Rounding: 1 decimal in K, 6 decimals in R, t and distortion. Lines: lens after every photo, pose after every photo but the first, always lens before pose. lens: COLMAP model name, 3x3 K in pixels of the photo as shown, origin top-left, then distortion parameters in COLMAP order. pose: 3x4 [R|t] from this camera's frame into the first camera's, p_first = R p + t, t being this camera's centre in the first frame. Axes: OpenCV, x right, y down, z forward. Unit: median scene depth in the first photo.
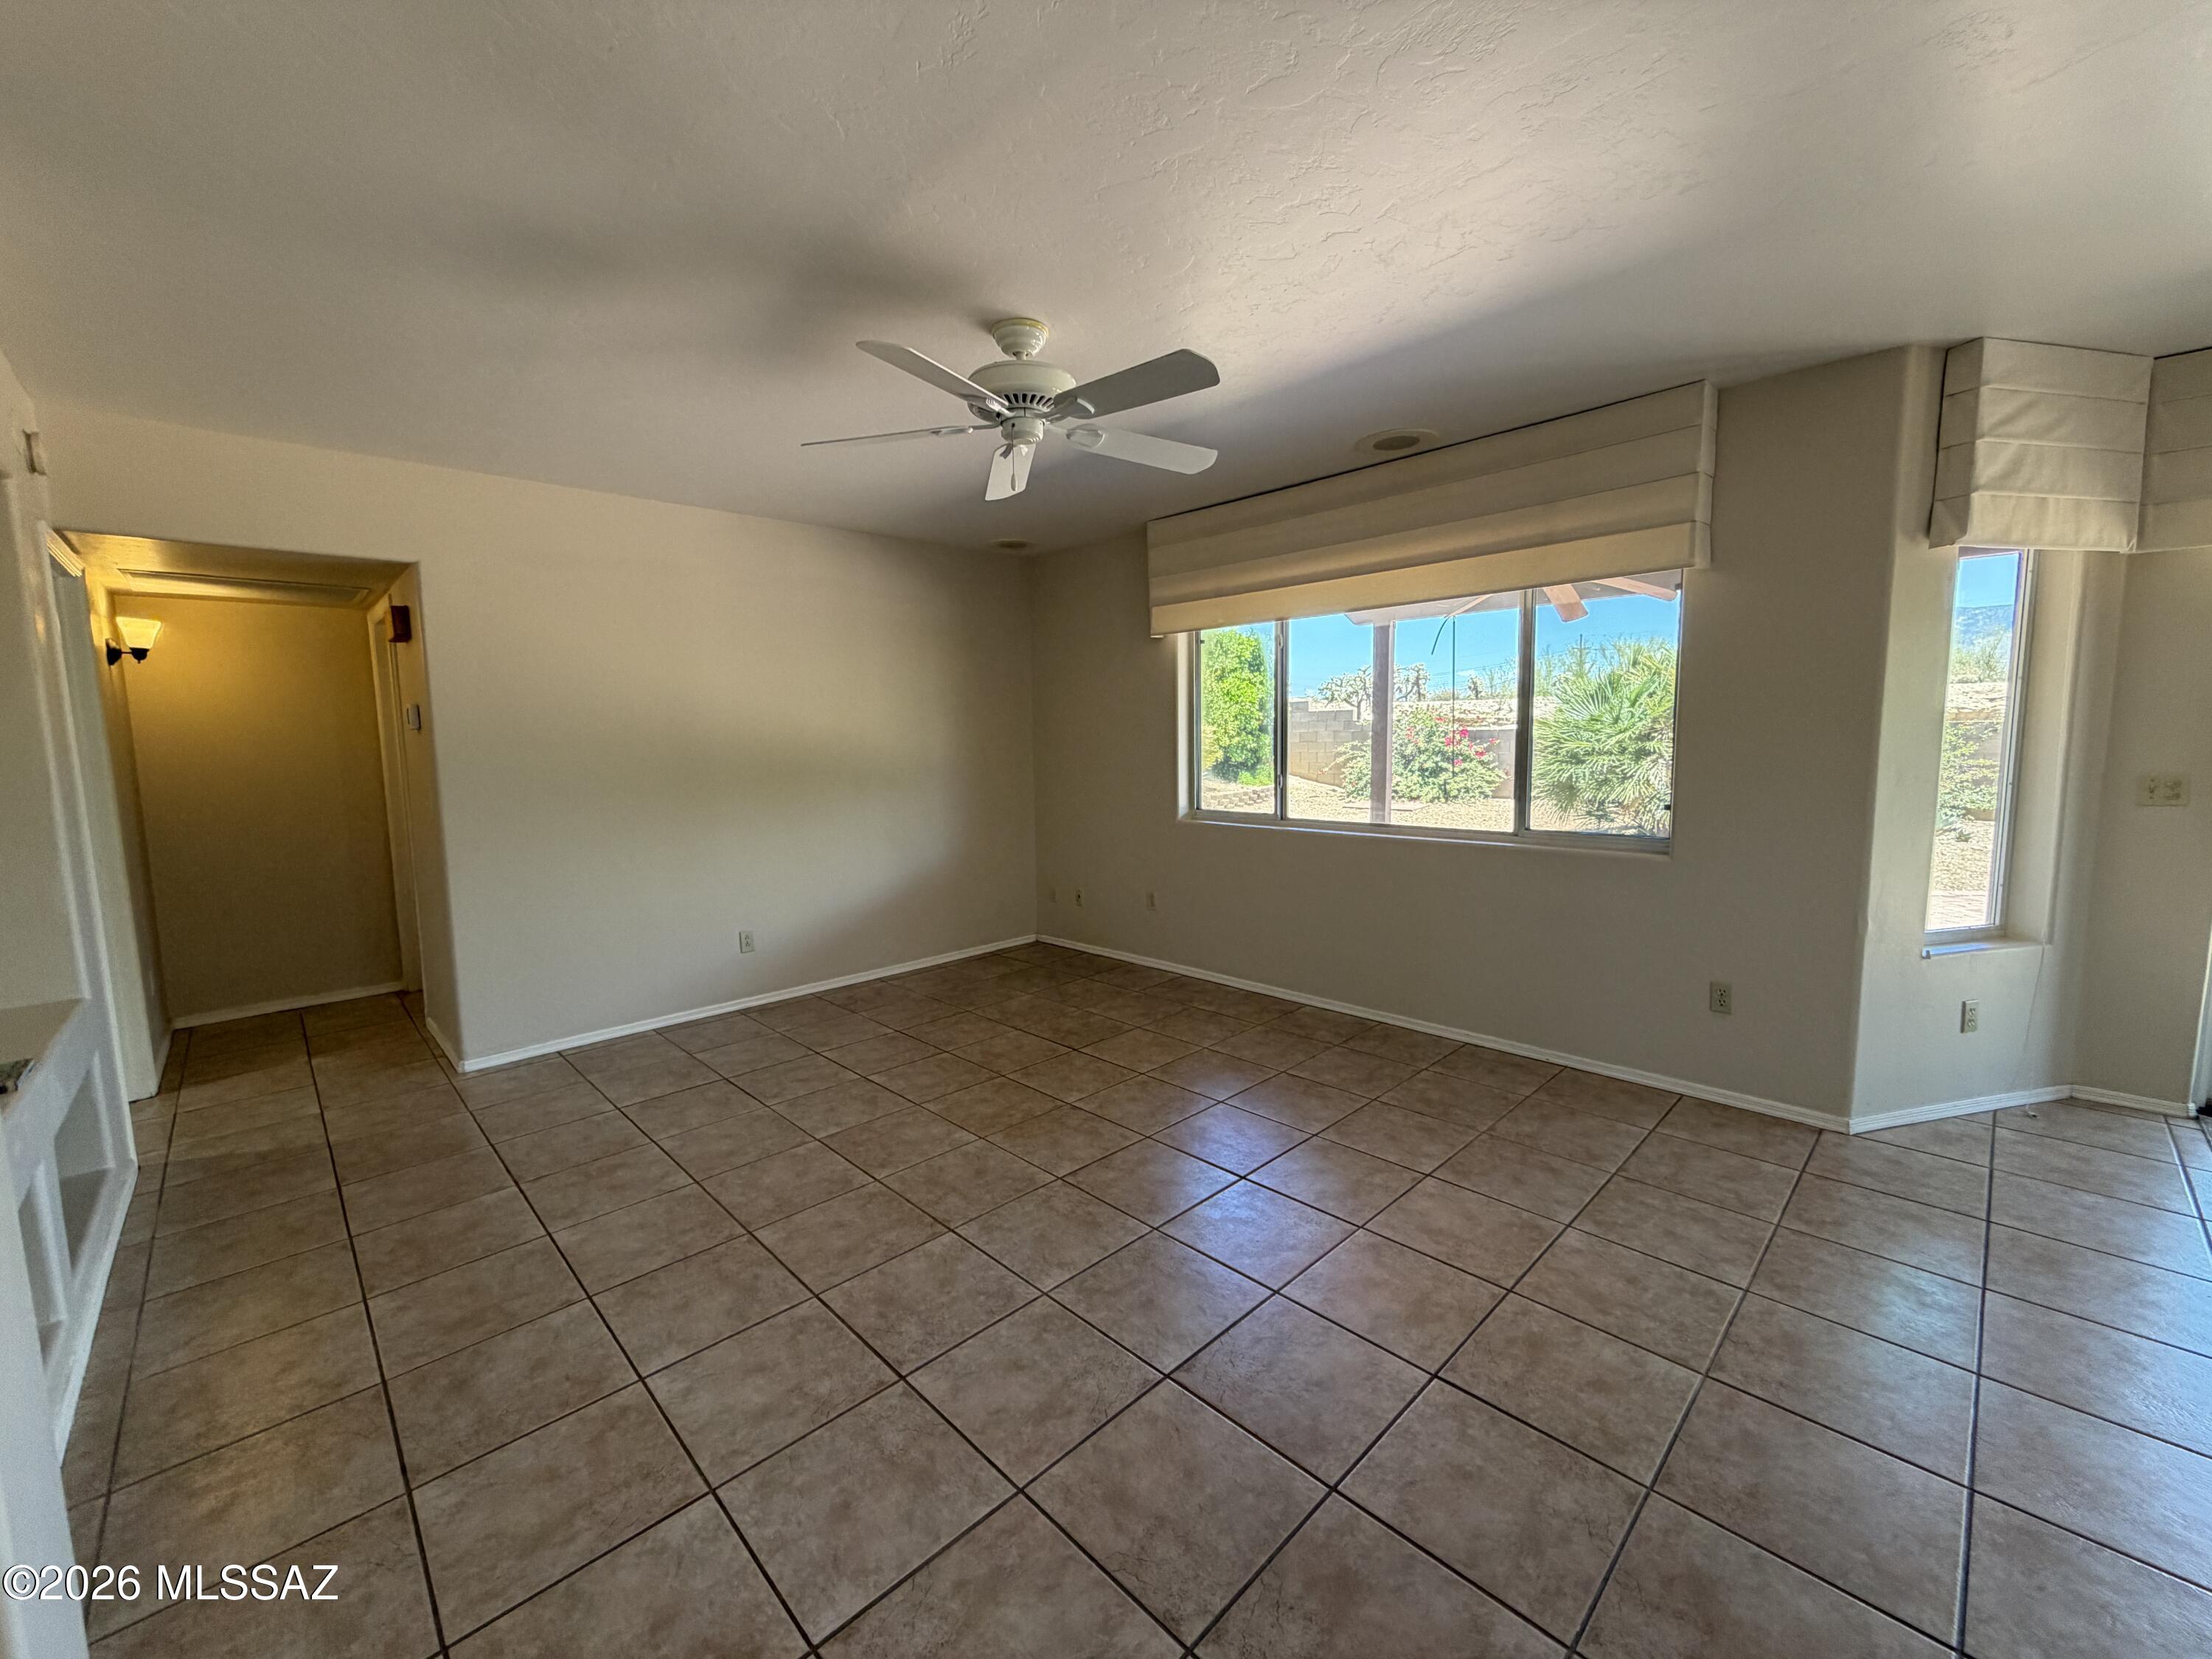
lens RADIAL K [[886.6, 0, 1104.6], [0, 886.6, 822.6], [0, 0, 1]] dist [0.002434, -0.000212]
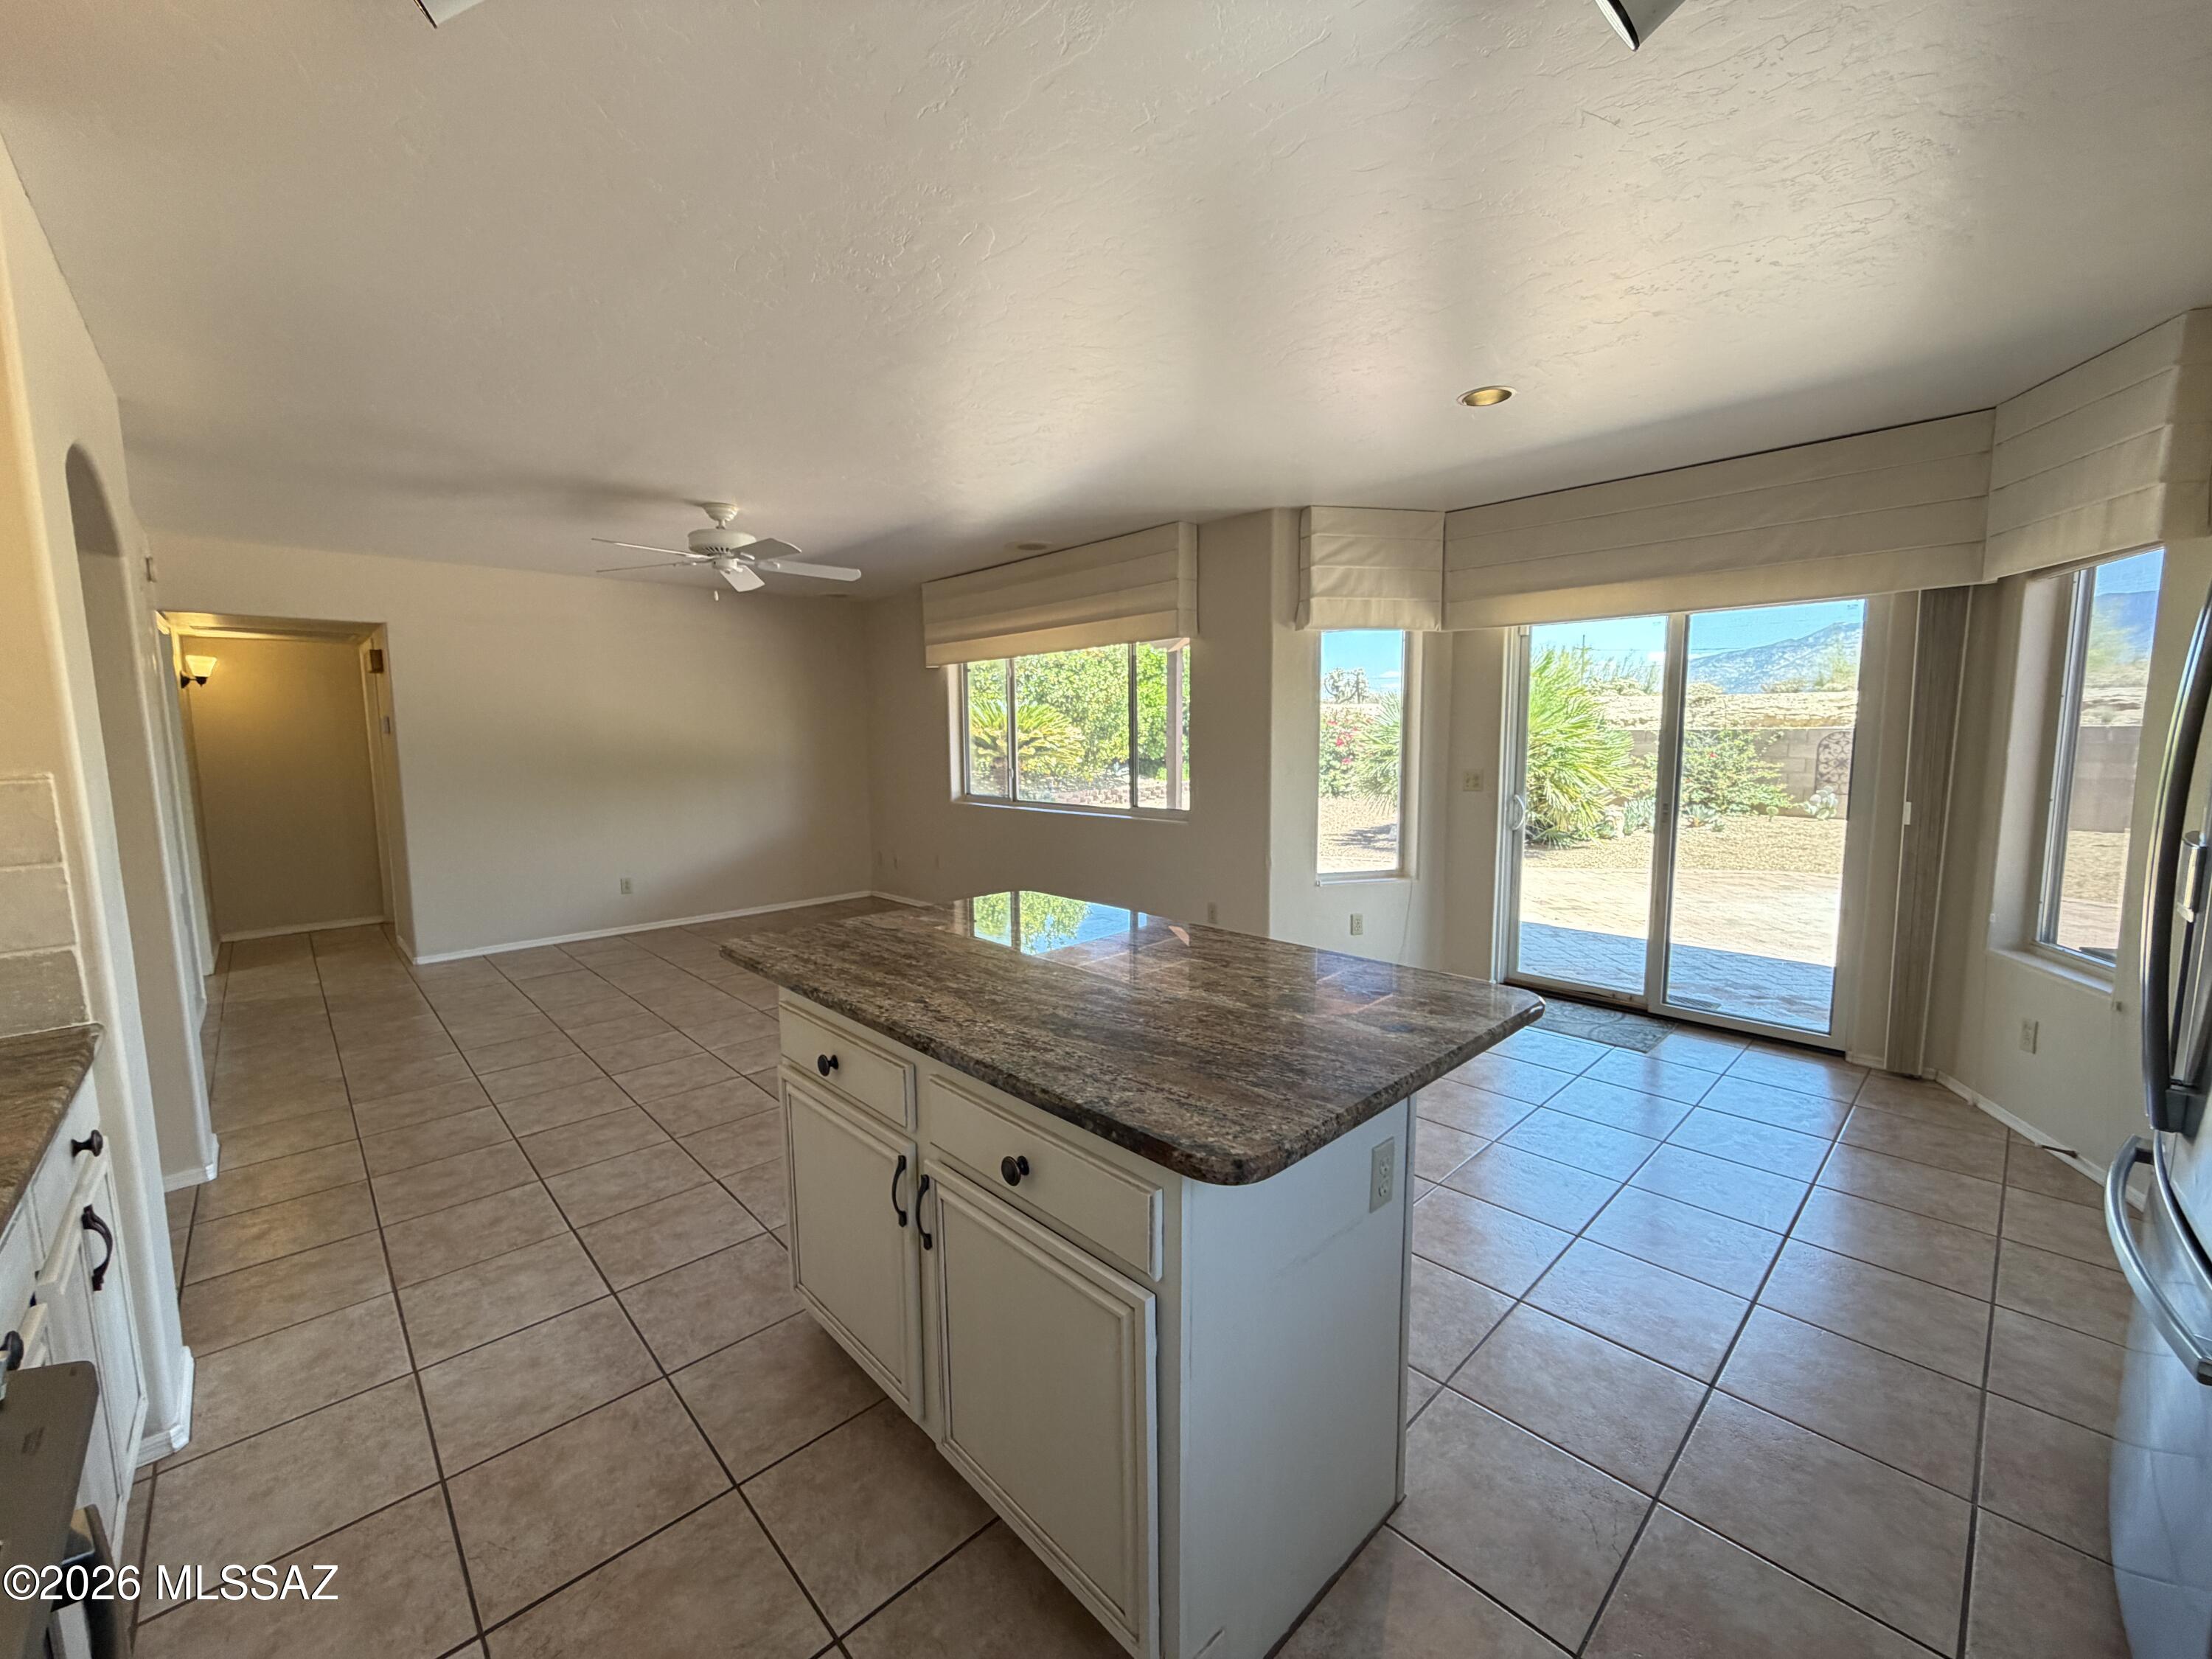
lens RADIAL K [[886.6, 0, 1108.9], [0, 886.6, 830.3], [0, 0, 1]] dist [0.002434, -0.000212]
pose [[0.999874, 0.008281, -0.013564, 0.439203], [-0.008116, 0.999893, 0.012147, 0.028185], [0.013663, -0.012036, 0.999834, -0.453593]]
